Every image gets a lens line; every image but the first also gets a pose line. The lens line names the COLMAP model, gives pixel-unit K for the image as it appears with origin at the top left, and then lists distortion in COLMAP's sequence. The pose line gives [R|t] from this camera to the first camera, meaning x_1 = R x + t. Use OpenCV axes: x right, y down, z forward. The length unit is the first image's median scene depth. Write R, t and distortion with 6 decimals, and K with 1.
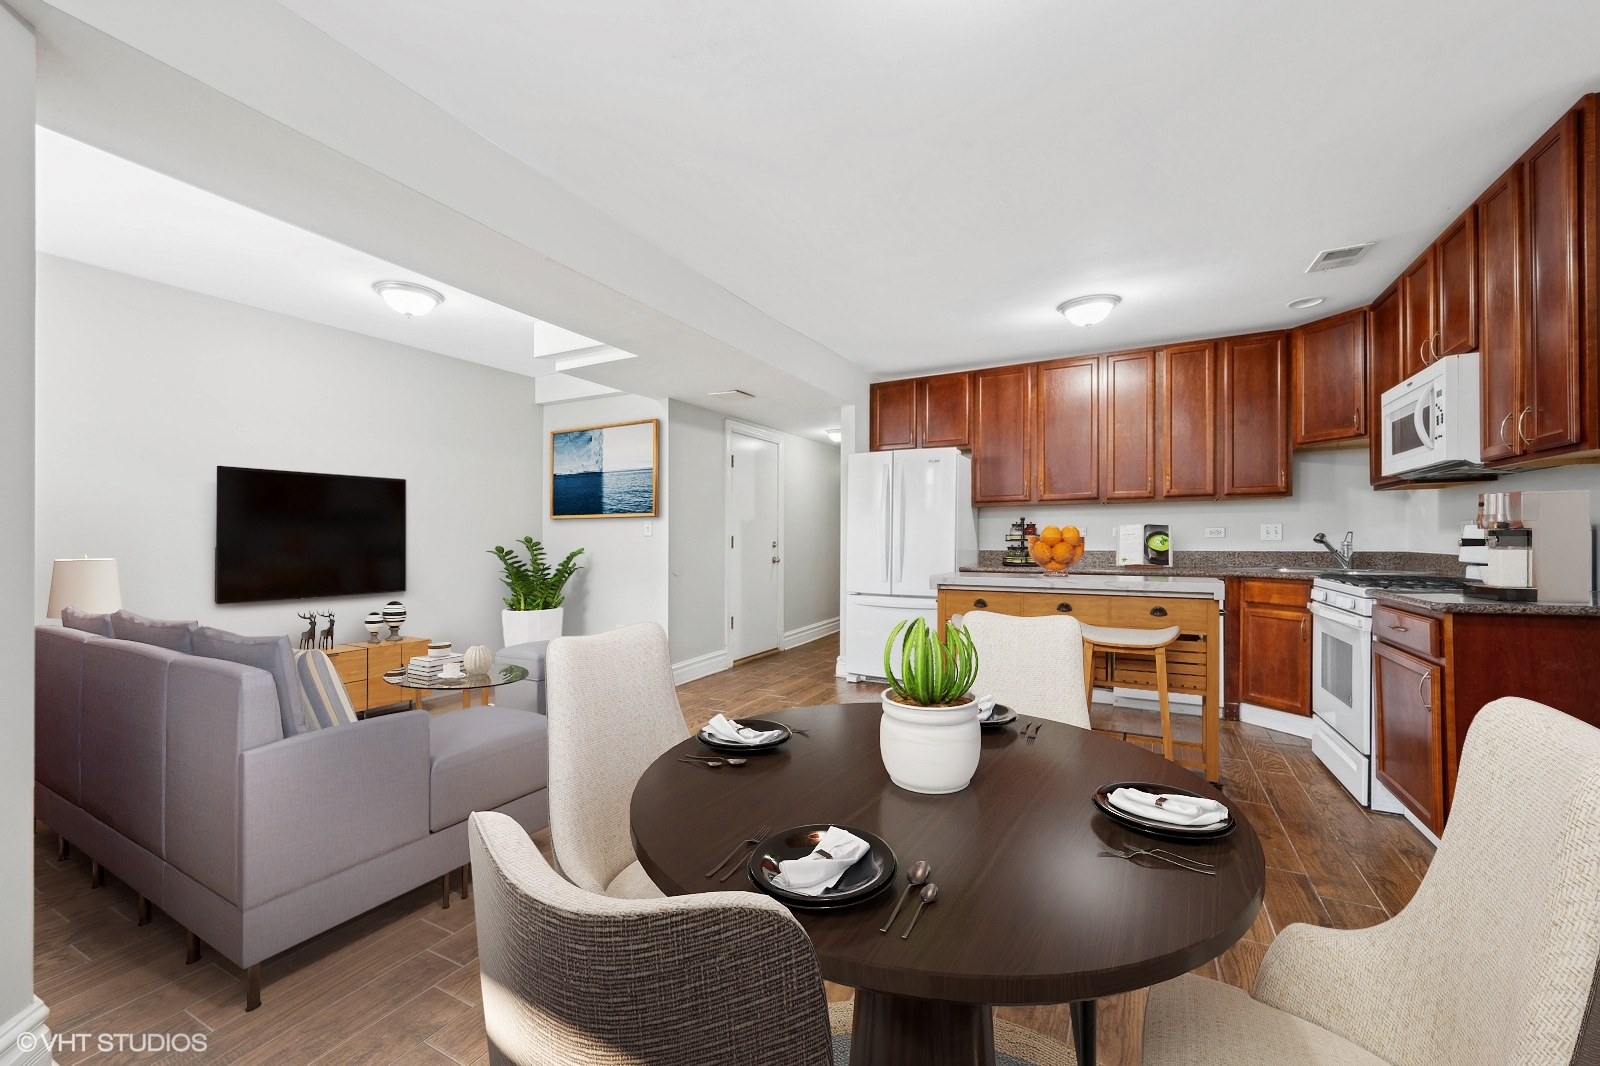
lens RADIAL K [[708.5, 0, 800.0], [0, 708.5, 533.0], [0, 0, 1]] dist [-0.001210, -0.000201]
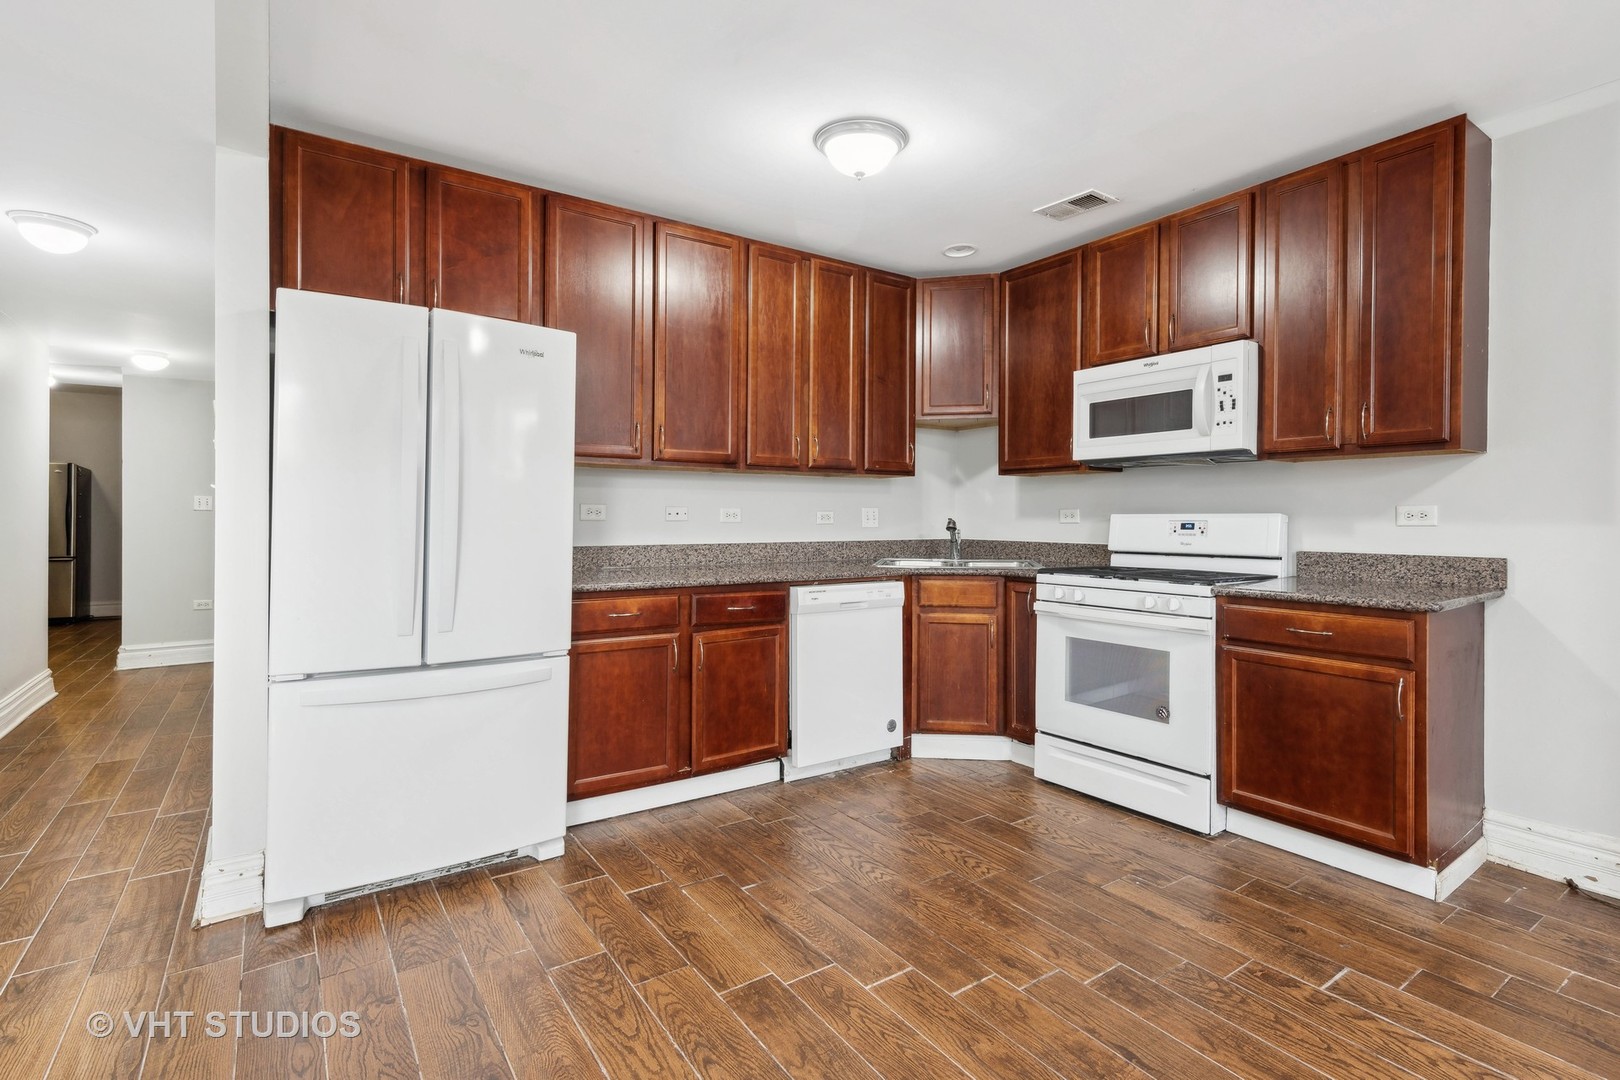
lens RADIAL K [[775.5, 0, 807.2], [0, 775.5, 524.9], [0, 0, 1]] dist [0.015816, -0.000011]
pose [[0.443439, -0.001273, 0.896304, -0.188825], [-0.012829, 0.999888, 0.007767, 0.001286], [-0.896213, -0.014943, 0.443373, 0.672157]]
